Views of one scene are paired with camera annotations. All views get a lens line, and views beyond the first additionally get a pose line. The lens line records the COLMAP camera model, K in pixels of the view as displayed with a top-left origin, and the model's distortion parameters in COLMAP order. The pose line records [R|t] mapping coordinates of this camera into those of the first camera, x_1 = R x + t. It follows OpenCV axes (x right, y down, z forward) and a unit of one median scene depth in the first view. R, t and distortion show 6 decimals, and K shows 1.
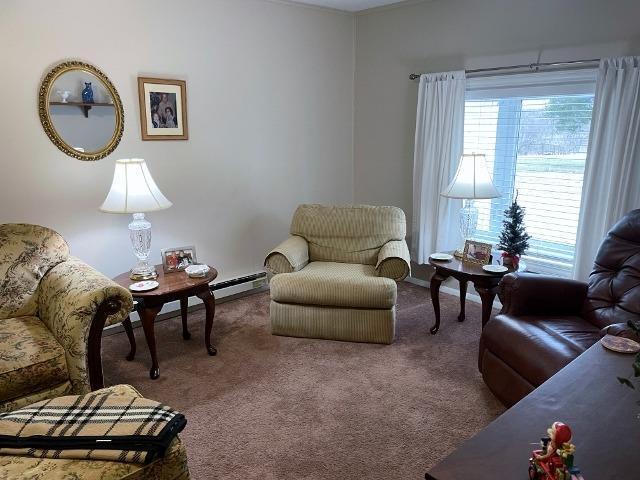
lens RADIAL K [[484.1, 0, 329.5], [0, 484.1, 240.7], [0, 0, 1]] dist [0.005827, -0.006547]
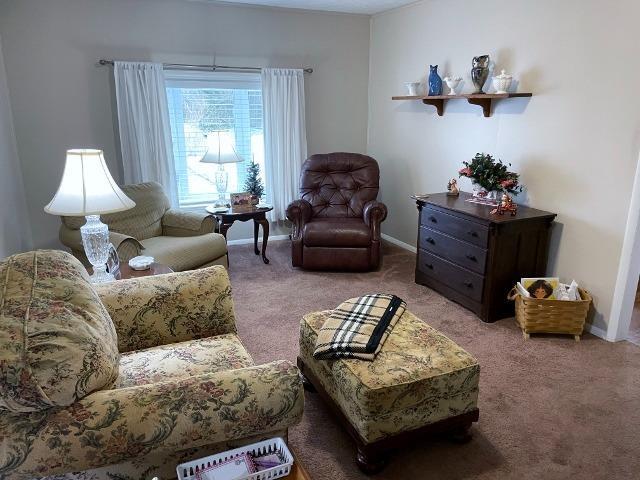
lens RADIAL K [[484.1, 0, 329.5], [0, 484.1, 240.7], [0, 0, 1]] dist [0.005827, -0.006547]
pose [[0.299587, -0.246709, 0.921620, -1.087694], [0.216612, 0.958350, 0.186128, -0.080149], [-0.929154, 0.143873, 0.340549, 0.344553]]
